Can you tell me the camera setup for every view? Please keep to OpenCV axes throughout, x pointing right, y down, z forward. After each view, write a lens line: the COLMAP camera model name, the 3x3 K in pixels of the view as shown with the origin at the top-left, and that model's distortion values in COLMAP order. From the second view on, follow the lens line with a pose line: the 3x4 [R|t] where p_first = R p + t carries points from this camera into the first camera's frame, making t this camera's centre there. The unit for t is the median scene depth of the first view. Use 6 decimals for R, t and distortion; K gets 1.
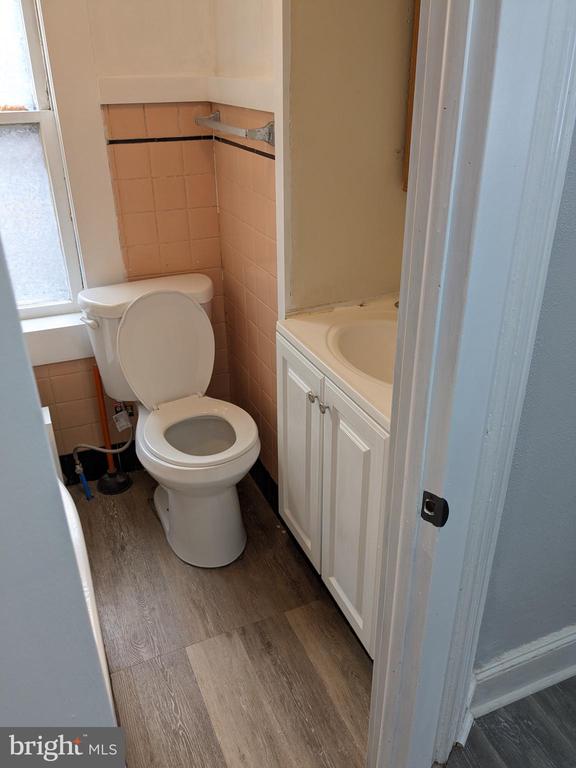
lens RADIAL K [[609.4, 0, 306.2], [0, 609.4, 381.5], [0, 0, 1]] dist [0.025041, -0.050725]
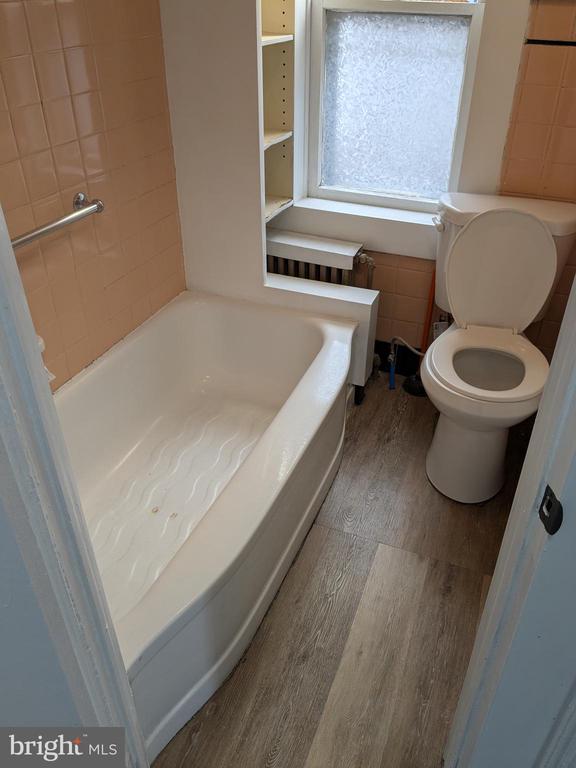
lens RADIAL K [[609.4, 0, 299.5], [0, 609.4, 381.0], [0, 0, 1]] dist [0.025041, -0.050725]
pose [[0.702983, 0.399057, -0.588701, 0.183958], [-0.331681, 0.916175, 0.224970, -0.009581], [0.629129, 0.037111, 0.776415, 0.075709]]
